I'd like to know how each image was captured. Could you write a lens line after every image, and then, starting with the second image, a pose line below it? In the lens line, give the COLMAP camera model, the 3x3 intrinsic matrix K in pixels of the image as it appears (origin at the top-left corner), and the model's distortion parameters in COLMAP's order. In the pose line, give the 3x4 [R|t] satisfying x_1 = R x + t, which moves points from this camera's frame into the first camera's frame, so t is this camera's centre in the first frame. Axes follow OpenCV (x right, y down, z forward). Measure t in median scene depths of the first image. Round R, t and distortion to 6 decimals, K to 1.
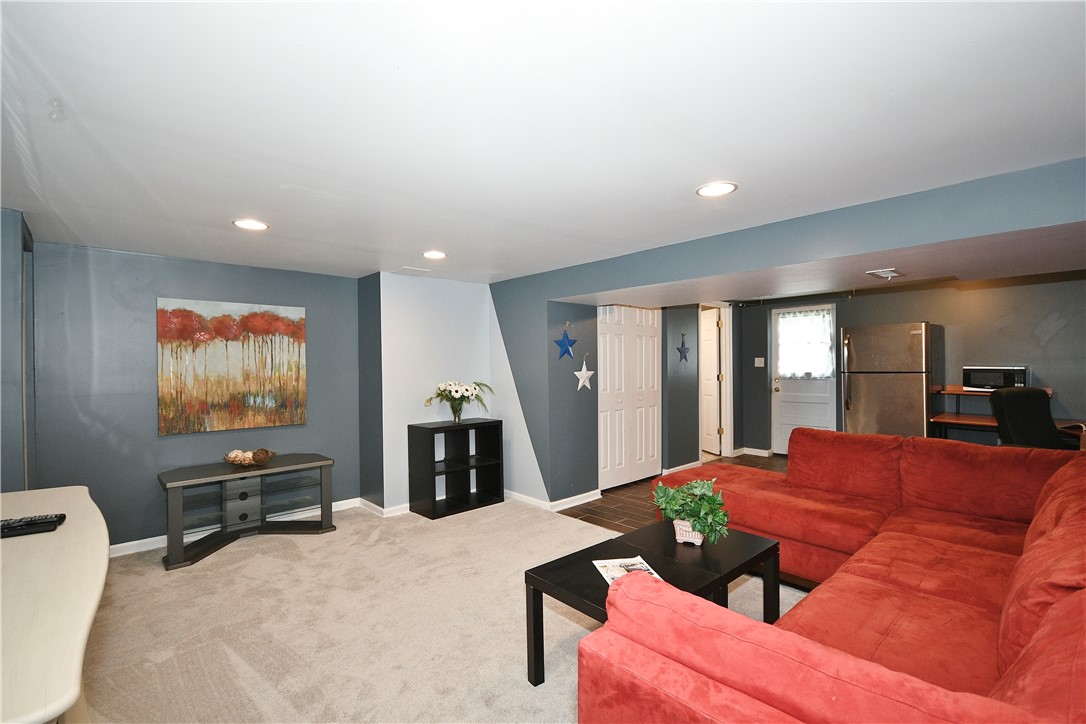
lens RADIAL K [[481.7, 0, 519.4], [0, 481.7, 364.5], [0, 0, 1]] dist [0.001882, -0.010519]
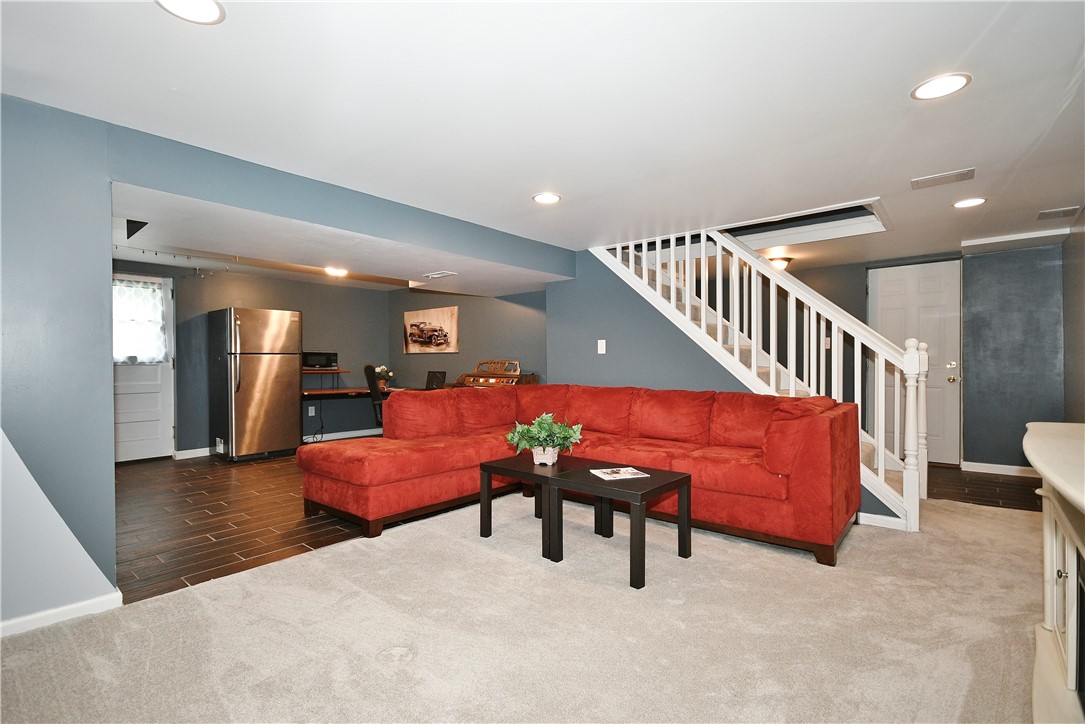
lens RADIAL K [[499.9, 0, 540.0], [0, 499.9, 365.2], [0, 0, 1]] dist [0.001581, -0.000232]
pose [[-0.137218, 0.003796, 0.990534, -0.343837], [0.002146, 0.999991, -0.003535, 0.036927], [-0.990539, 0.001640, -0.137225, 0.432366]]
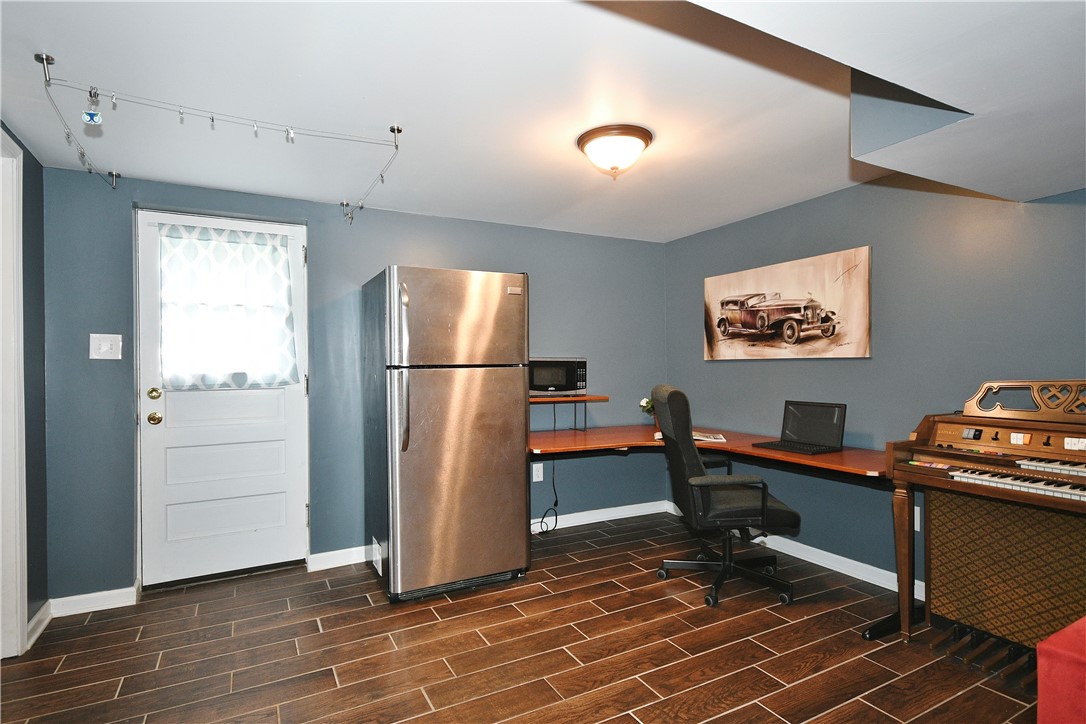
lens RADIAL K [[553.6, 0, 547.0], [0, 553.6, 366.2], [0, 0, 1]] dist [-0.001126, -0.000242]
pose [[0.213456, 0.010140, 0.976900, 0.168875], [0.005258, 0.999920, -0.011528, 0.018231], [-0.976939, 0.007597, 0.213385, 0.623436]]
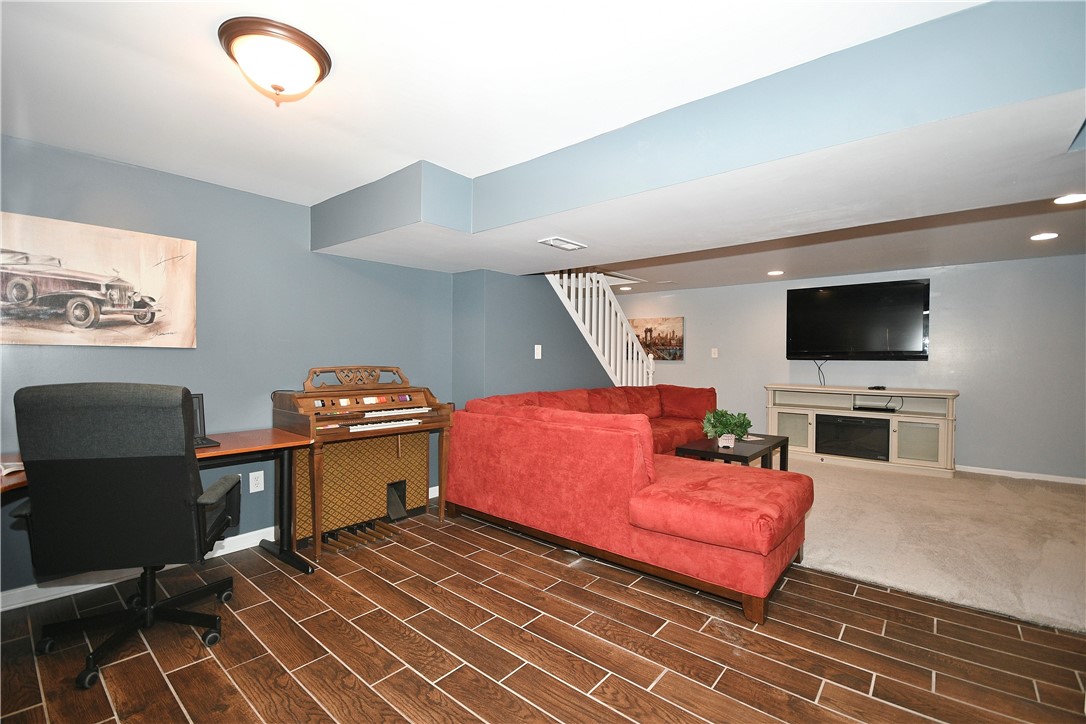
lens RADIAL K [[481.7, 0, 519.4], [0, 481.7, 364.5], [0, 0, 1]] dist [0.001882, -0.010519]
pose [[-0.990114, 0.007717, -0.140051, 0.457157], [0.005864, 0.999890, 0.013637, 0.017244], [0.140140, 0.012681, -0.990050, 0.916620]]
